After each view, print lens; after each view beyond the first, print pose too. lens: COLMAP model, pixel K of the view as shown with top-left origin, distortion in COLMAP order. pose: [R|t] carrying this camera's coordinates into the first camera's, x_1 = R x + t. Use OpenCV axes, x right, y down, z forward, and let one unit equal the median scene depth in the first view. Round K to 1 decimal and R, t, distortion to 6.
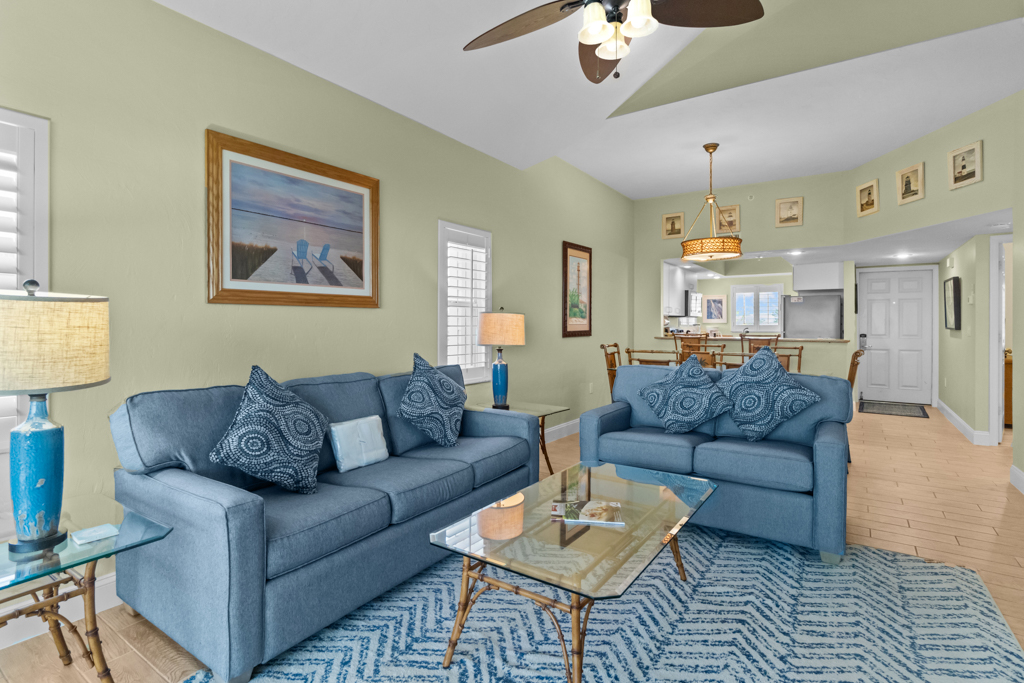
lens RADIAL K [[511.8, 0, 496.7], [0, 511.8, 326.0], [0, 0, 1]] dist [-0.006231, 0.001059]
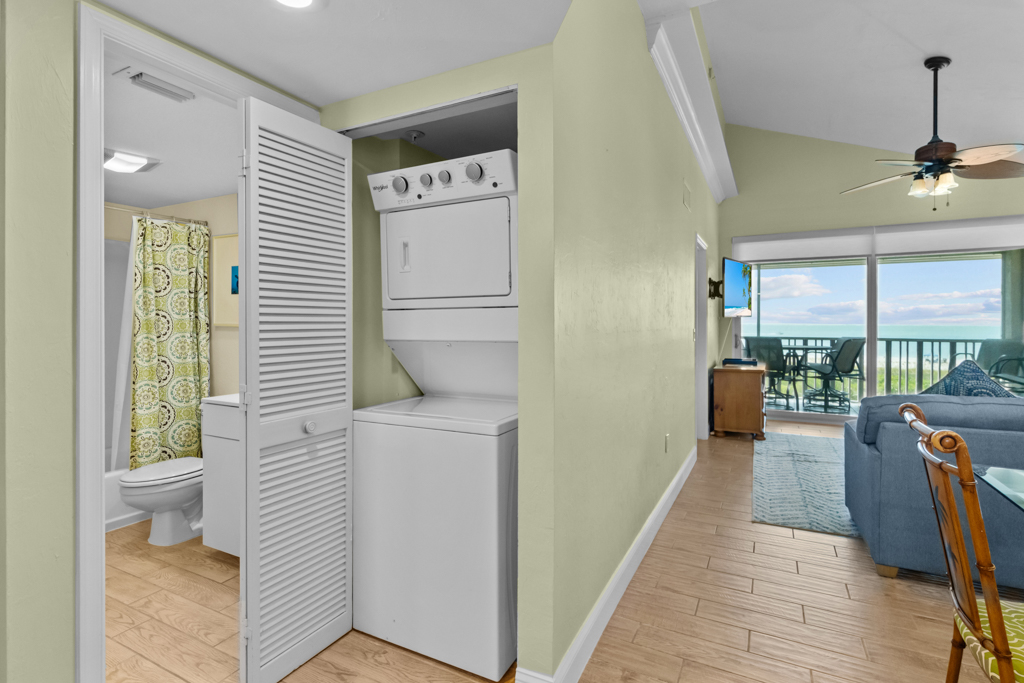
lens RADIAL K [[488.7, 0, 506.2], [0, 488.7, 320.6], [0, 0, 1]] dist [0.004494, 0.000531]
pose [[-0.992898, -0.002913, -0.118933, 1.355757], [-0.002385, 0.999987, -0.004576, -0.017158], [0.118945, -0.004259, -0.992892, 1.711516]]
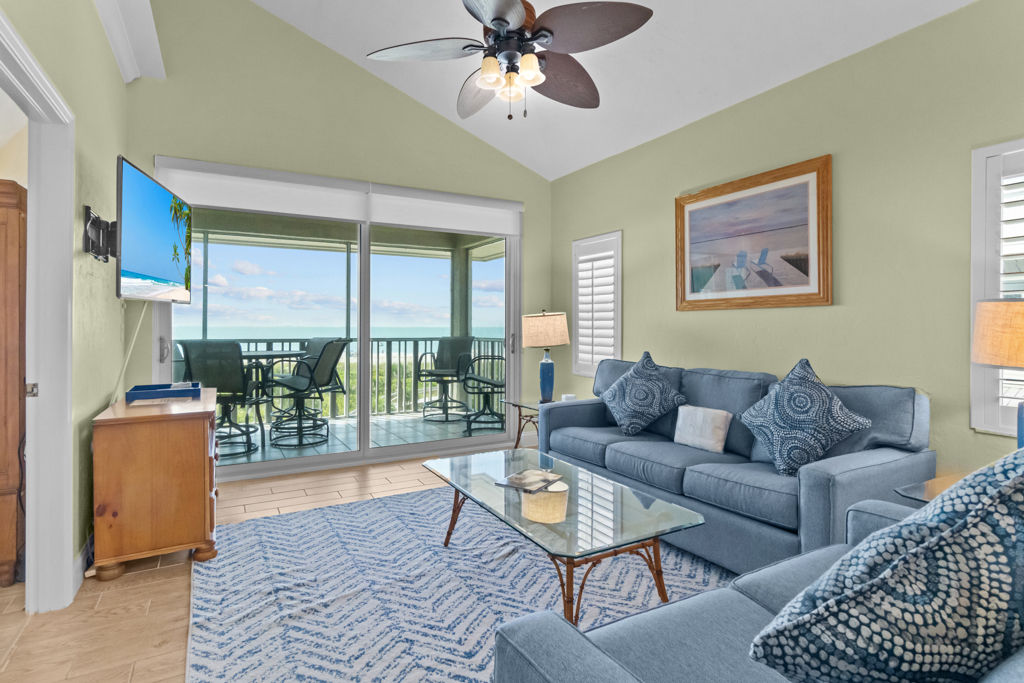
lens RADIAL K [[511.8, 0, 490.6], [0, 511.8, 322.3], [0, 0, 1]] dist [-0.006231, 0.001059]
pose [[-0.449585, -0.007209, -0.893208, 0.823260], [-0.003967, 0.999974, -0.006074, 0.000284], [0.893229, 0.000813, -0.449602, 0.931369]]
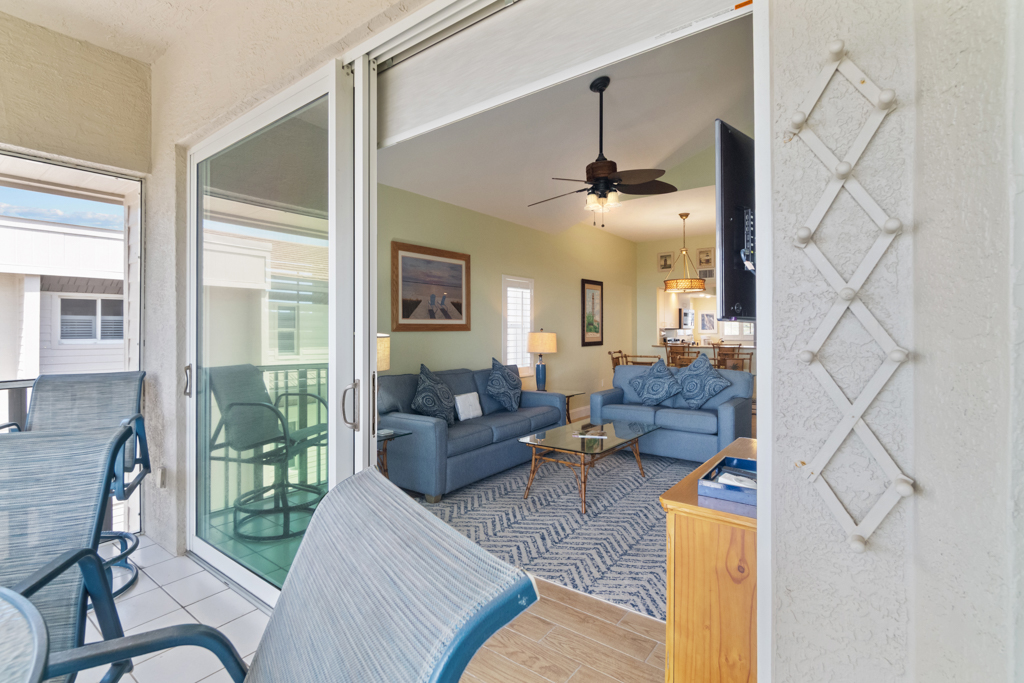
lens RADIAL K [[488.7, 0, 499.3], [0, 488.7, 330.1], [0, 0, 1]] dist [0.004494, 0.000531]
pose [[0.998840, -0.003488, -0.048031, -0.060732], [0.003336, 0.999989, -0.003241, -0.033625], [0.048042, 0.003077, 0.998841, -0.640952]]
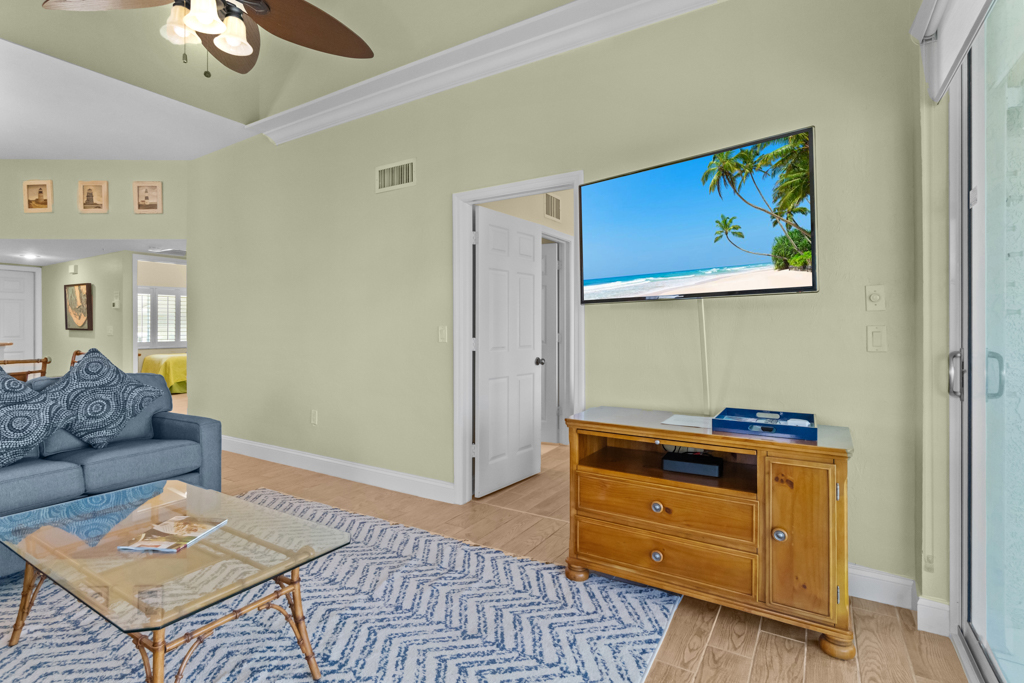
lens RADIAL K [[511.8, 0, 491.6], [0, 511.8, 317.0], [0, 0, 1]] dist [-0.006231, 0.001059]
pose [[-0.044929, 0.015116, 0.998876, -0.485447], [0.004435, 0.999879, -0.014931, -0.002357], [-0.998980, 0.003759, -0.044991, 0.307362]]
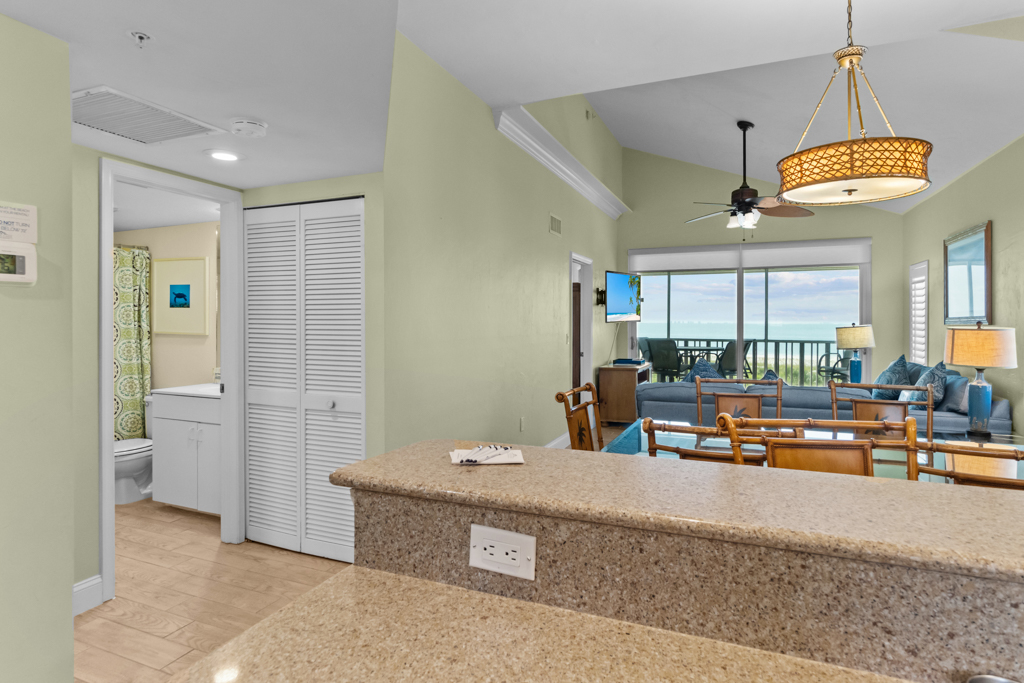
lens RADIAL K [[543.0, 0, 499.9], [0, 543.0, 320.2], [0, 0, 1]] dist [-0.002888, 0.000377]
pose [[-0.981435, -0.002836, -0.191776, 1.237004], [-0.002469, 0.999995, -0.002152, -0.043172], [0.191781, -0.001639, -0.981436, 2.168012]]
